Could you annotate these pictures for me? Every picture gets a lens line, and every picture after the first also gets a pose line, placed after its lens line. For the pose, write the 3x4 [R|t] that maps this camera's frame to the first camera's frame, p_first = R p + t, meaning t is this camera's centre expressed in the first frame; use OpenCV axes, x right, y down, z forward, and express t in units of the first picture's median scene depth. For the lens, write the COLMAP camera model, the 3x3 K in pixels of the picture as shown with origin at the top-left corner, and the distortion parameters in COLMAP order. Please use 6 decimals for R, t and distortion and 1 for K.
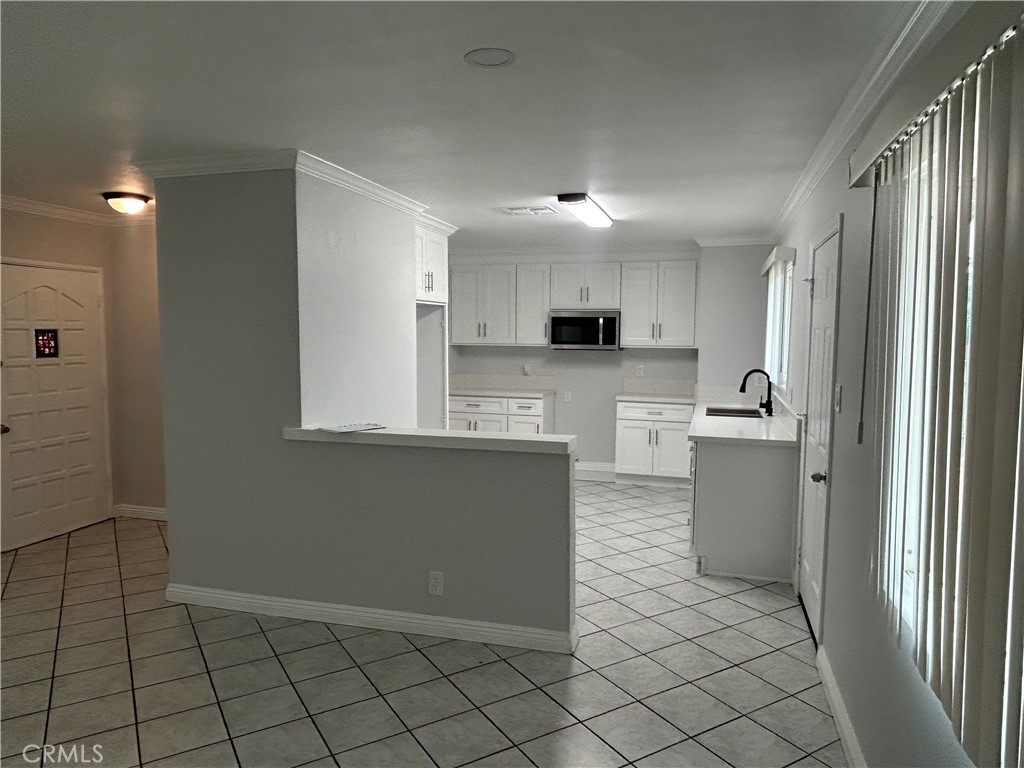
lens RADIAL K [[680.5, 0, 511.6], [0, 680.5, 388.3], [0, 0, 1]] dist [-0.003639, -0.004920]
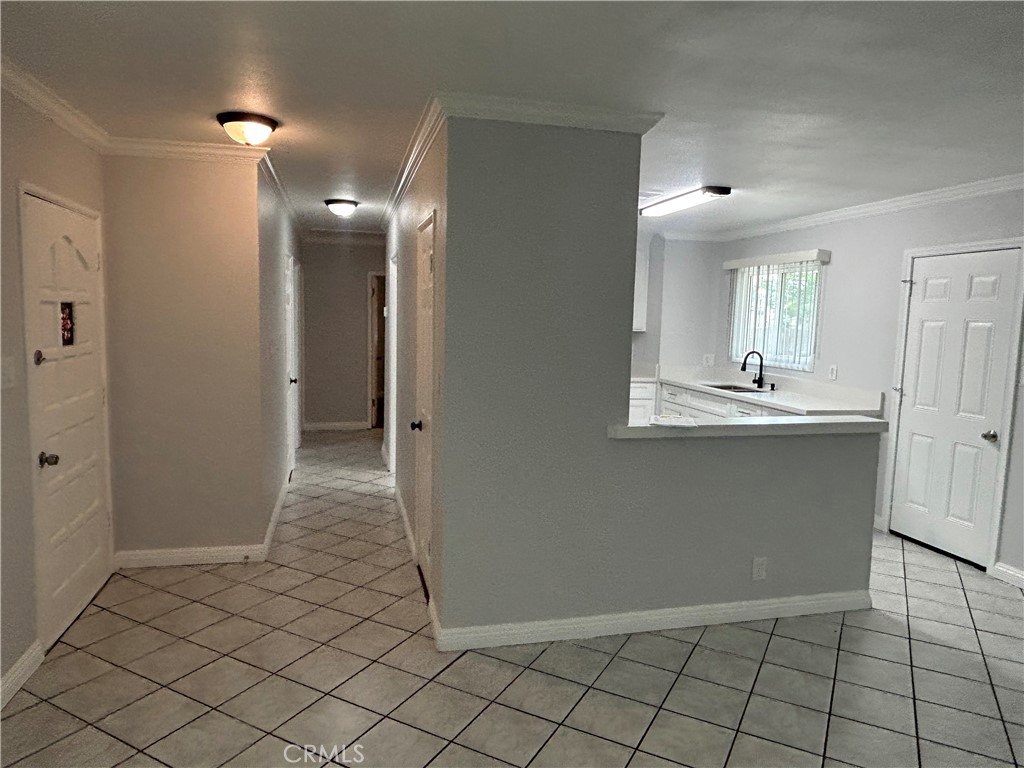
lens RADIAL K [[680.5, 0, 511.6], [0, 680.5, 388.3], [0, 0, 1]] dist [-0.003639, -0.004920]
pose [[0.865808, -0.038796, 0.498871, -0.492697], [0.021487, 0.998953, 0.040394, -0.016618], [-0.499915, -0.024254, 0.865735, 0.163533]]
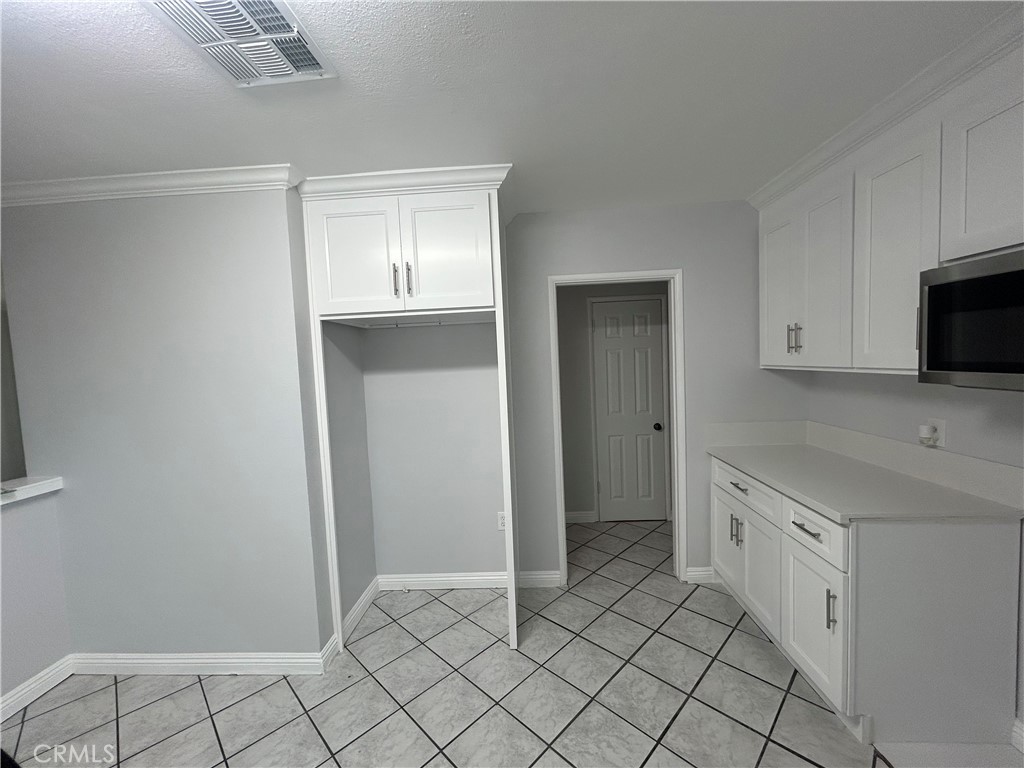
lens RADIAL K [[413.5, 0, 511.2], [0, 413.5, 386.7], [0, 0, 1]] dist [-0.001275, -0.000072]
pose [[0.234201, 0.044269, -0.971180, 0.226046], [-0.033212, 0.998744, 0.037516, -0.063990], [0.971621, 0.023468, 0.235377, 0.840742]]
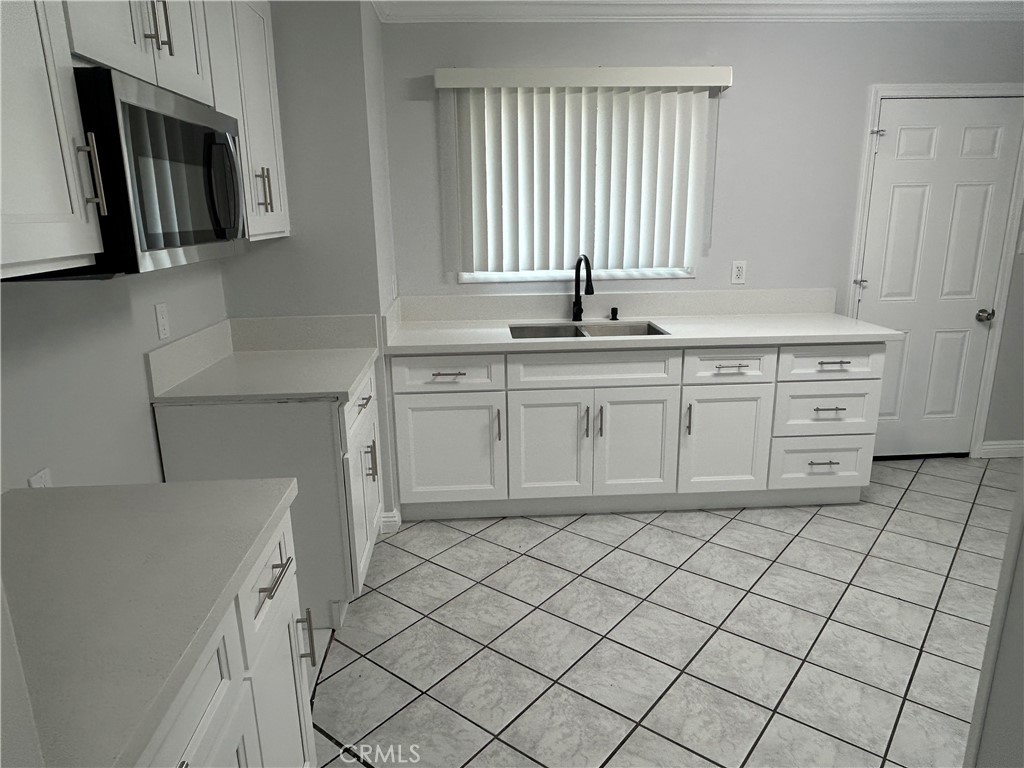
lens RADIAL K [[680.5, 0, 511.6], [0, 680.5, 388.3], [0, 0, 1]] dist [-0.003639, -0.004920]
pose [[-0.343180, -0.242143, 0.907521, -0.184086], [0.088413, 0.953581, 0.287866, -0.081653], [-0.935099, 0.179027, -0.305841, 1.073910]]
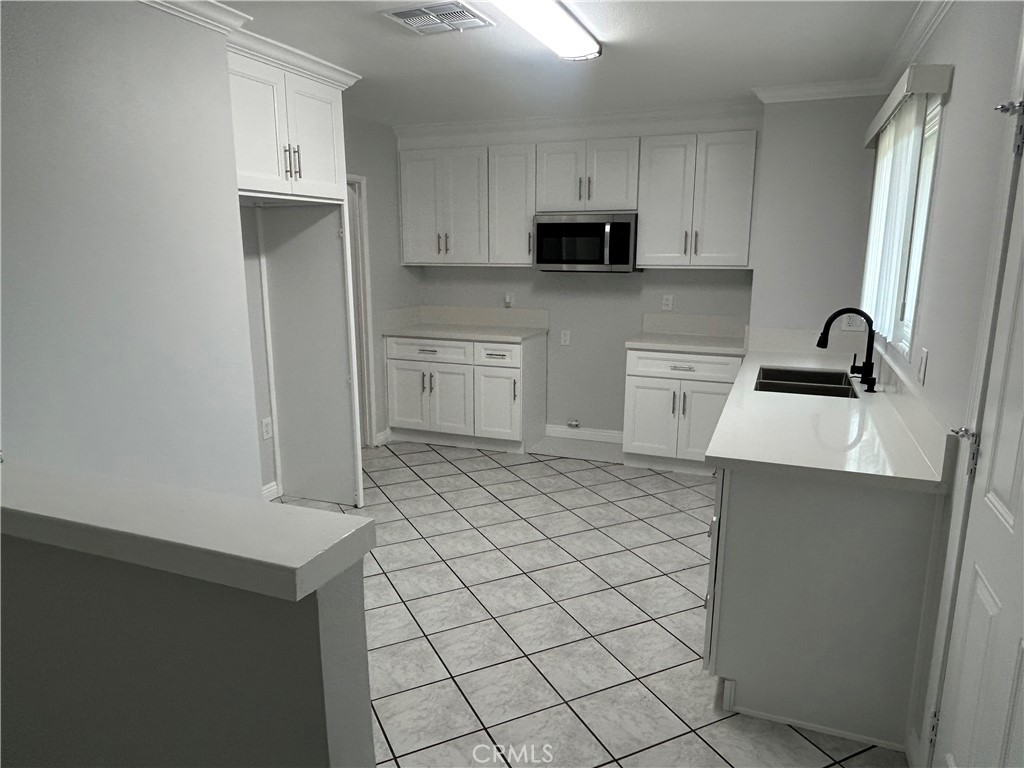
lens RADIAL K [[680.5, 0, 511.6], [0, 680.5, 388.3], [0, 0, 1]] dist [-0.003639, -0.004920]
pose [[0.995779, 0.010708, -0.091154, 0.107373], [0.000497, 0.992526, 0.122028, -0.025919], [0.091780, -0.121559, 0.988332, 0.331680]]
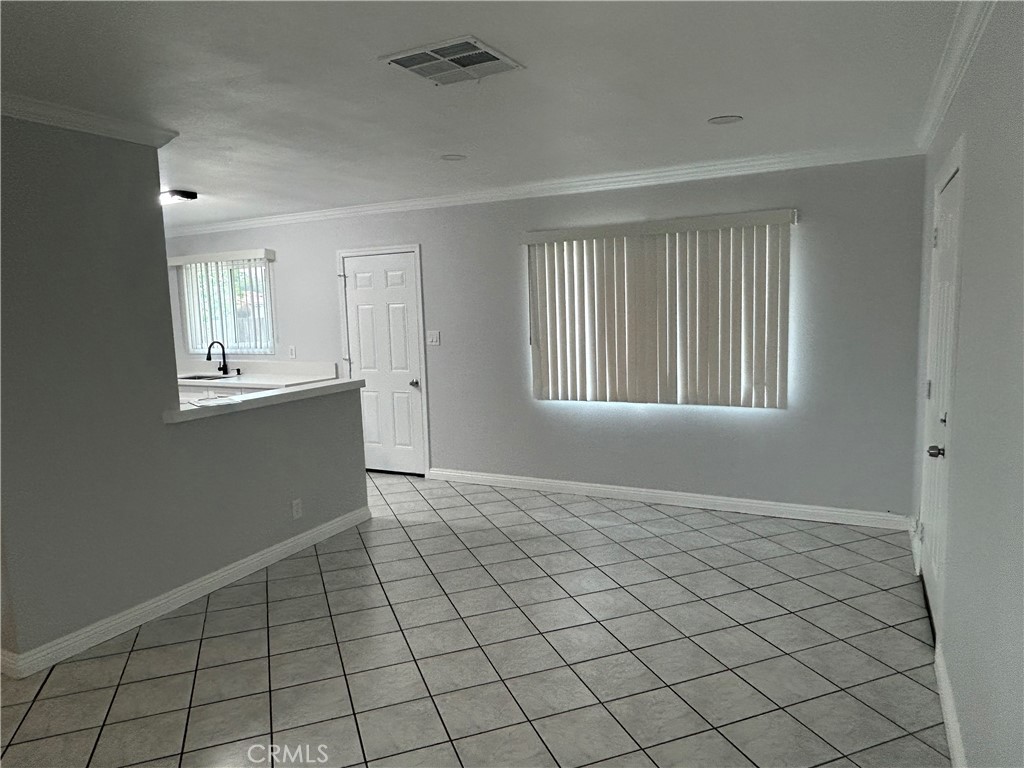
lens RADIAL K [[680.5, 0, 511.6], [0, 680.5, 388.3], [0, 0, 1]] dist [-0.003639, -0.004920]
pose [[0.195077, -0.130833, 0.972022, -0.653320], [0.112517, 0.987505, 0.110336, -0.015791], [-0.974312, 0.087845, 0.207361, 0.173349]]
